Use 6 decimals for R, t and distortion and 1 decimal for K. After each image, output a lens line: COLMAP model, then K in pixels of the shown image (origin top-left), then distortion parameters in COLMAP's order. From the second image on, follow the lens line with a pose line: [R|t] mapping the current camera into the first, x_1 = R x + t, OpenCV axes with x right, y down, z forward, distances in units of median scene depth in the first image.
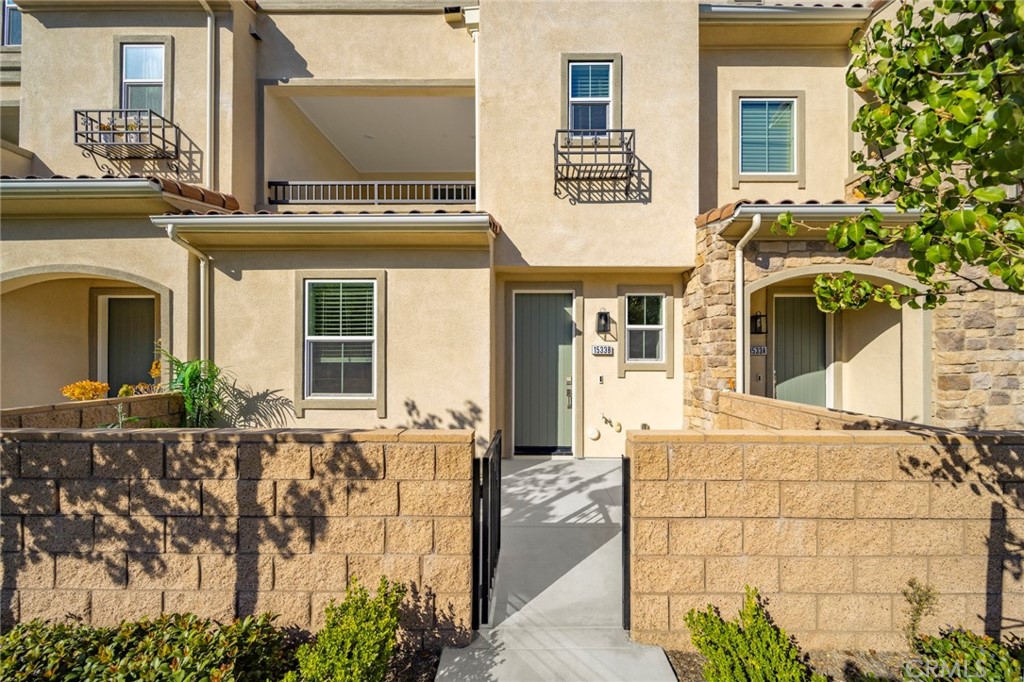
lens RADIAL K [[375.1, 0, 512.0], [0, 375.1, 341.0], [0, 0, 1]] dist [-0.001496, -0.000050]
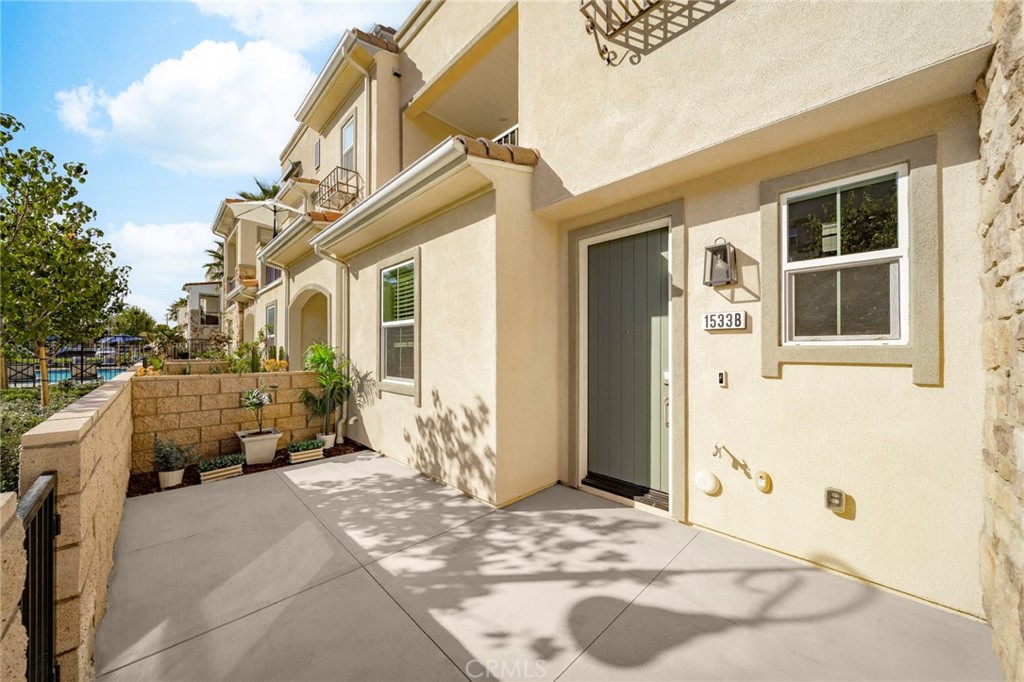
lens RADIAL K [[359.6, 0, 508.3], [0, 359.6, 337.2], [0, 0, 1]] dist [0.002290, -0.000038]
pose [[0.711608, -0.026152, -0.702090, 0.377522], [0.030838, 0.999507, -0.005974, 0.040511], [0.701900, -0.017400, 0.712063, 0.454940]]
